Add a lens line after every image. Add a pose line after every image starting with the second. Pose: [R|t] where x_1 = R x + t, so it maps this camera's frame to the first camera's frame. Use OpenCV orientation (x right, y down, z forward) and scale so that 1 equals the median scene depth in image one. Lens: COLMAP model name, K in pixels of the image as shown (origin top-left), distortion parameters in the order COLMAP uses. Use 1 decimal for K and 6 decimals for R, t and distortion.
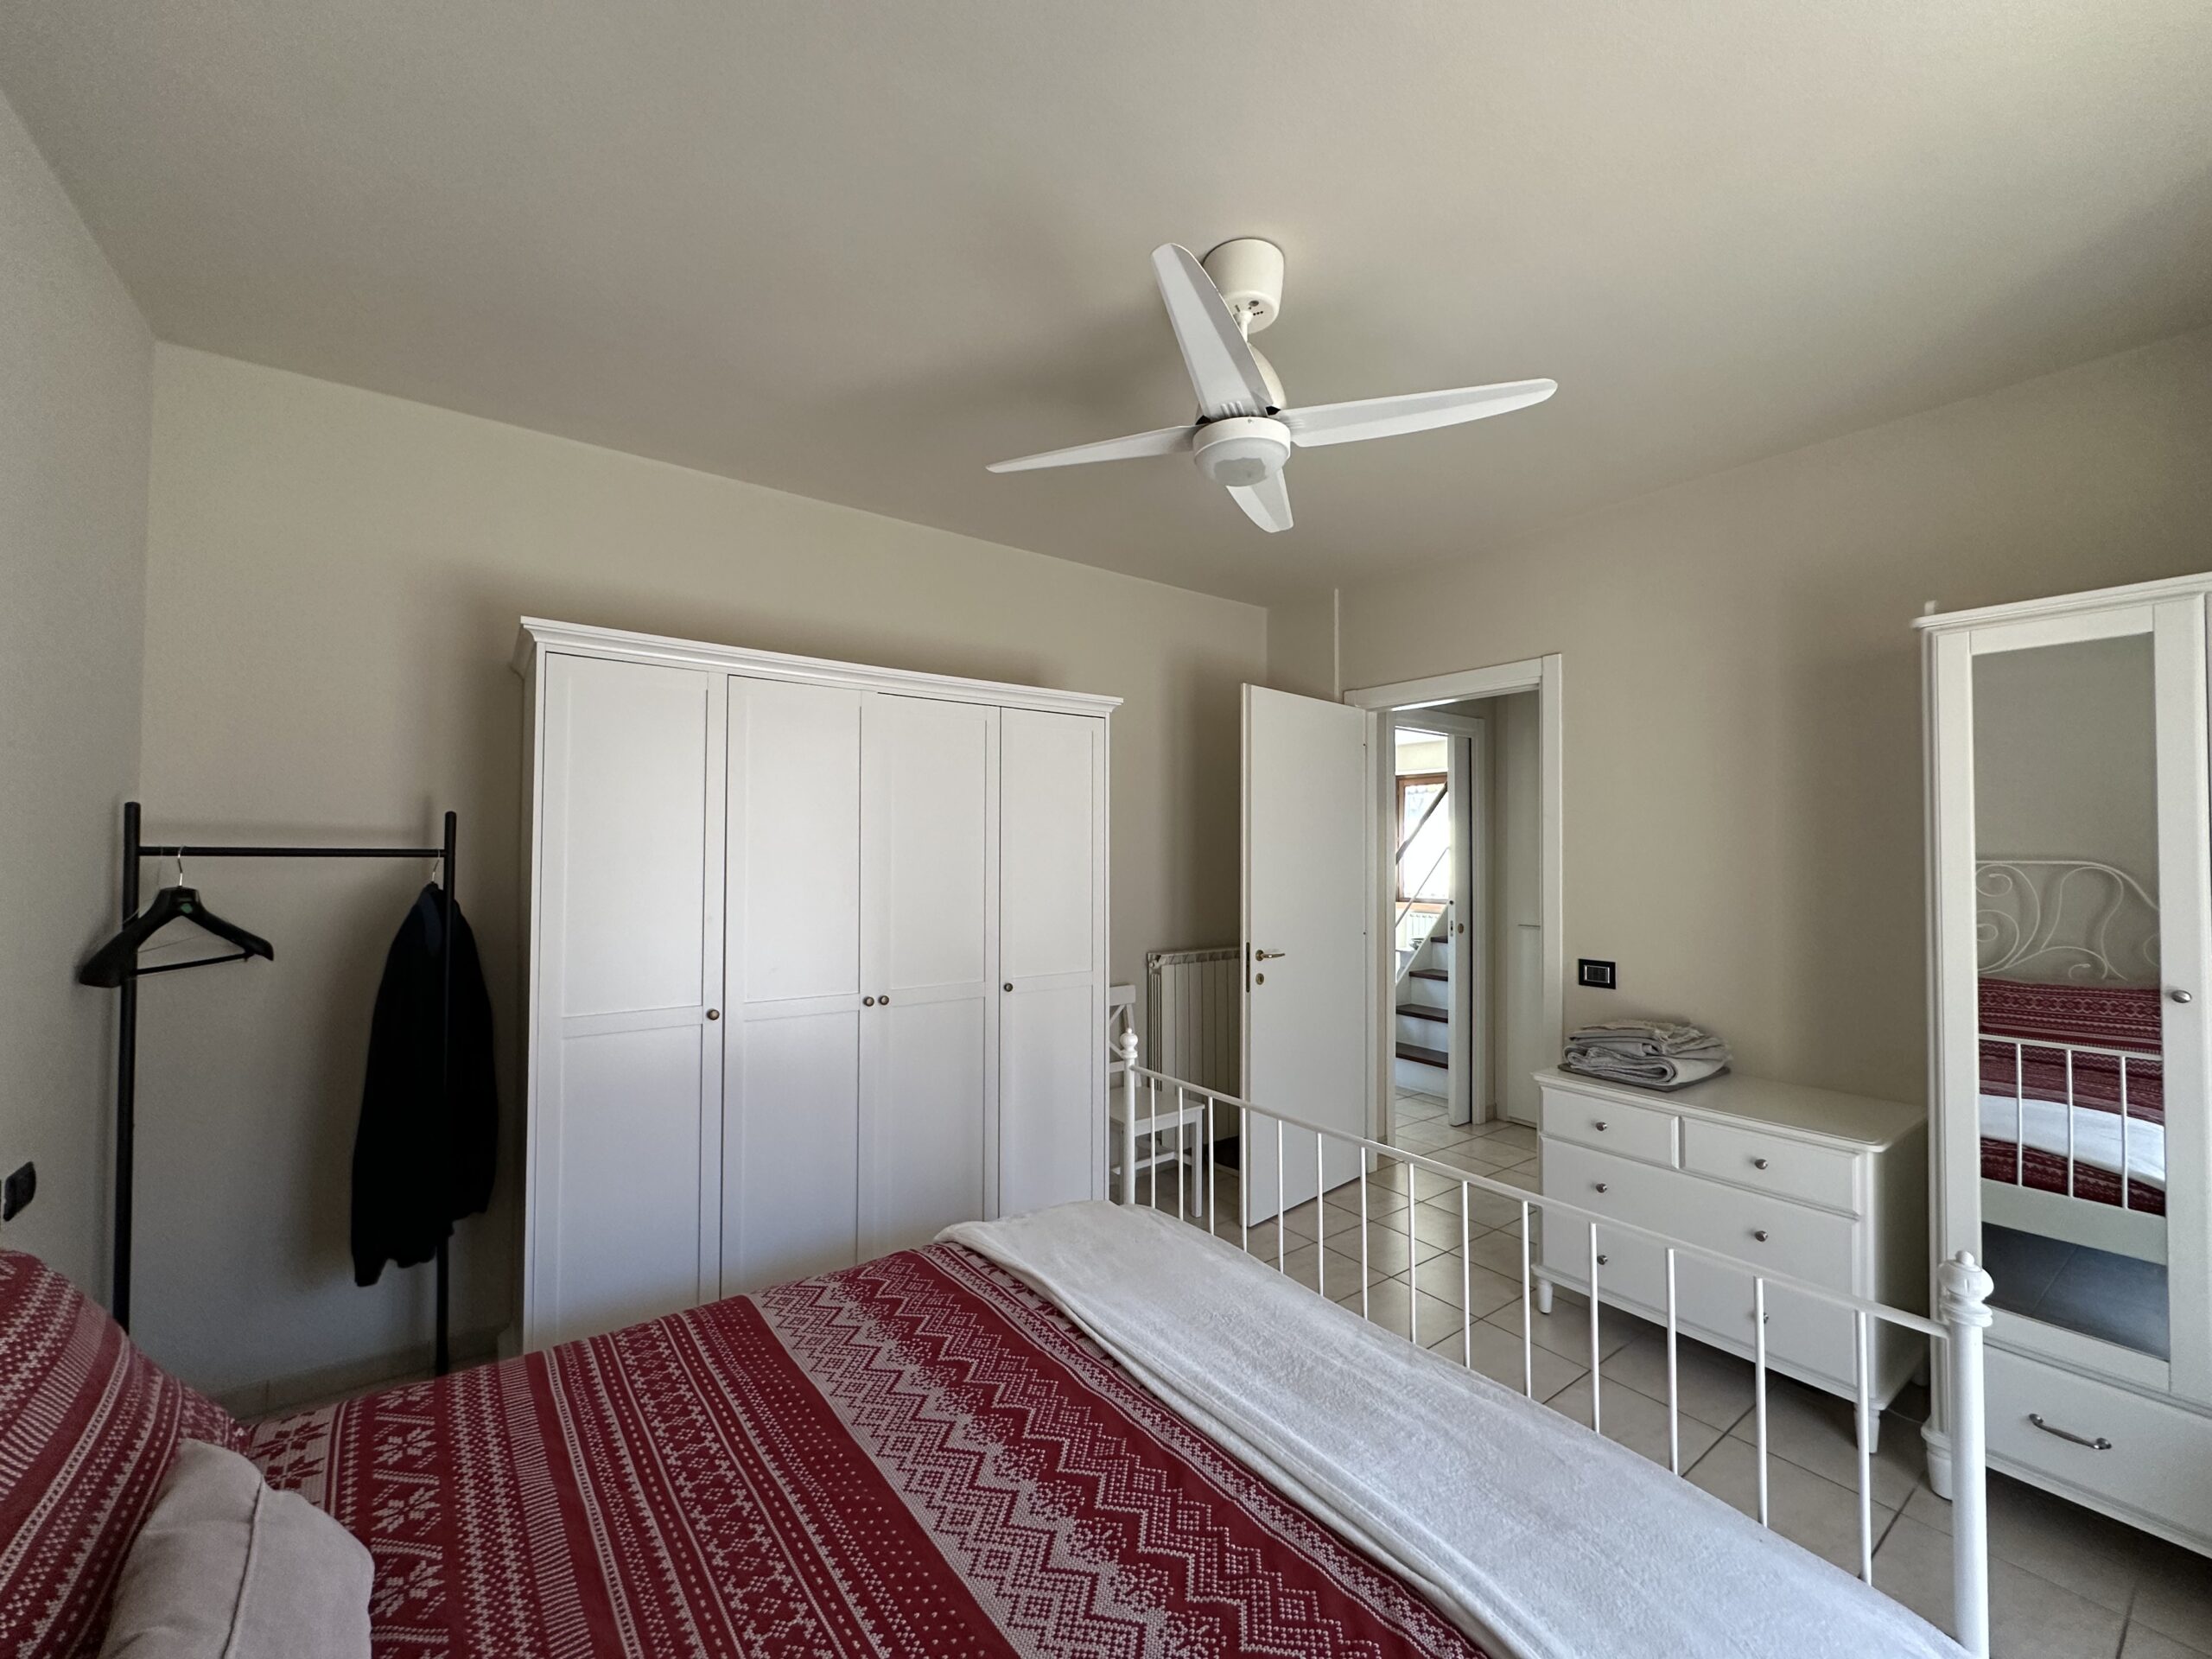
lens RADIAL K [[882.3, 0, 1101.6], [0, 882.3, 830.1], [0, 0, 1]] dist [-0.004667, 0.001257]
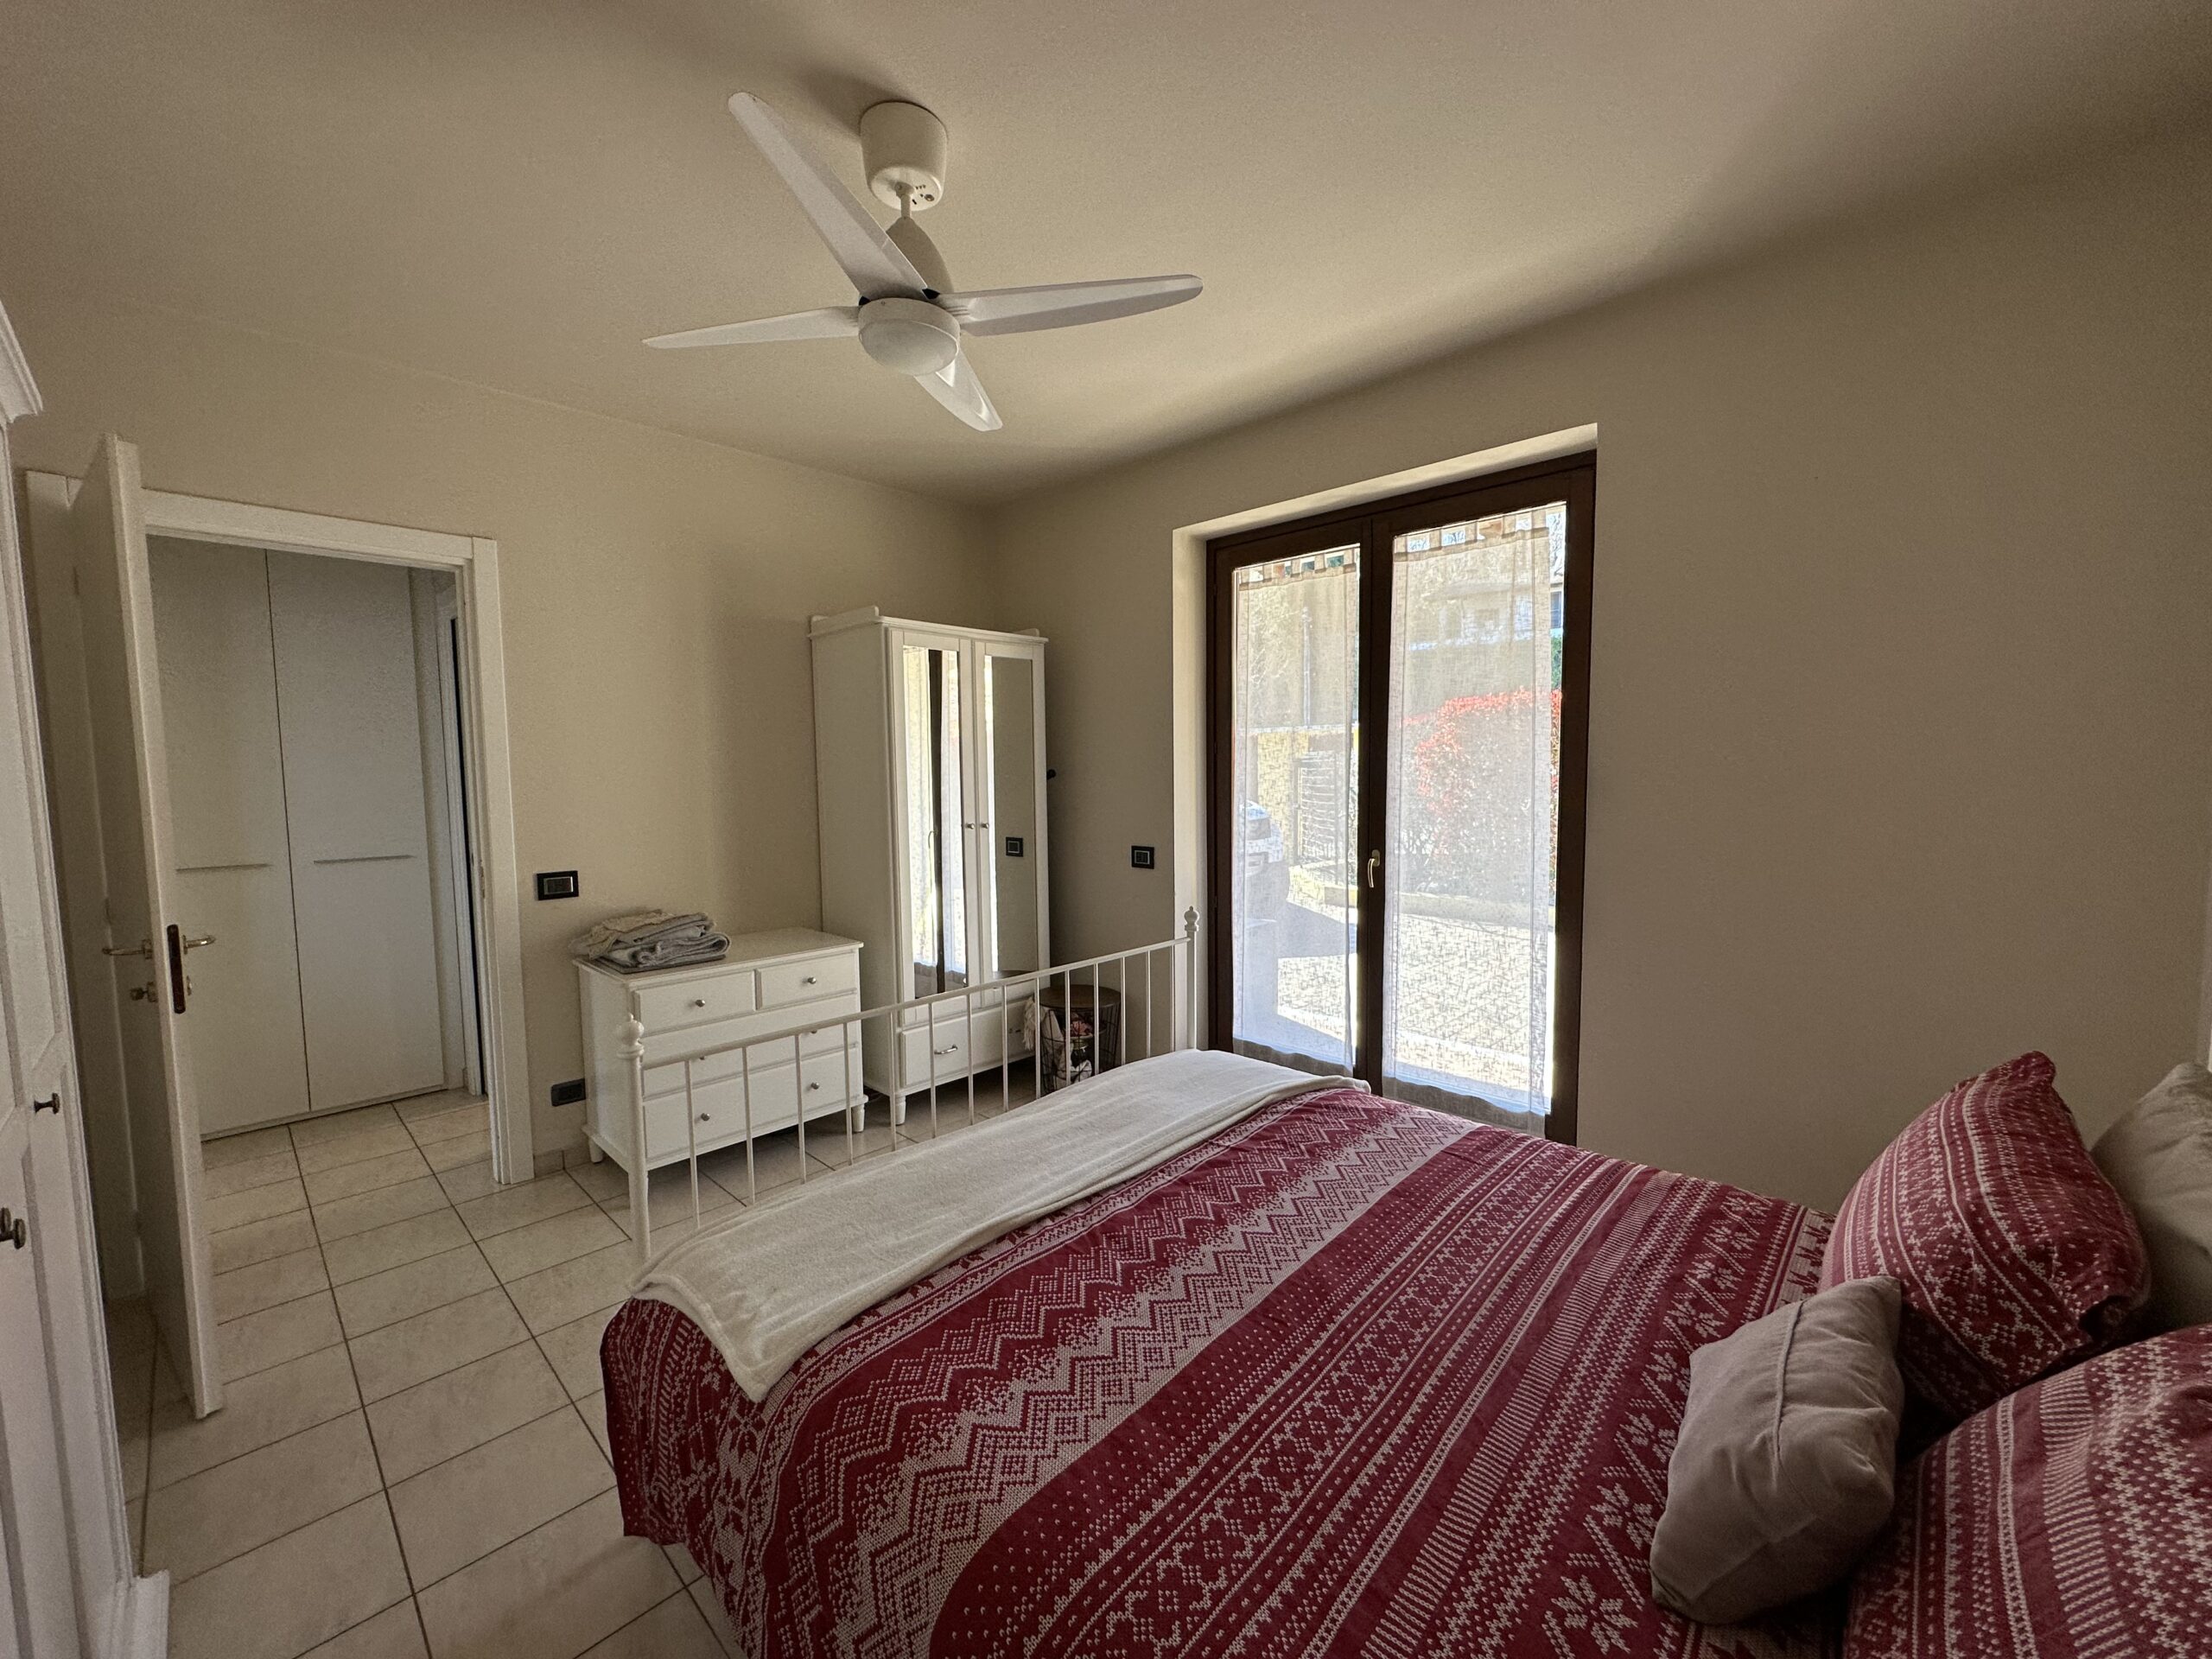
lens RADIAL K [[882.3, 0, 1099.6], [0, 882.3, 833.6], [0, 0, 1]] dist [-0.004667, 0.001257]
pose [[-0.173586, -0.075595, 0.981913, -0.961548], [-0.015892, 0.997135, 0.073957, 0.039286], [-0.984691, -0.002767, -0.174290, 1.059695]]
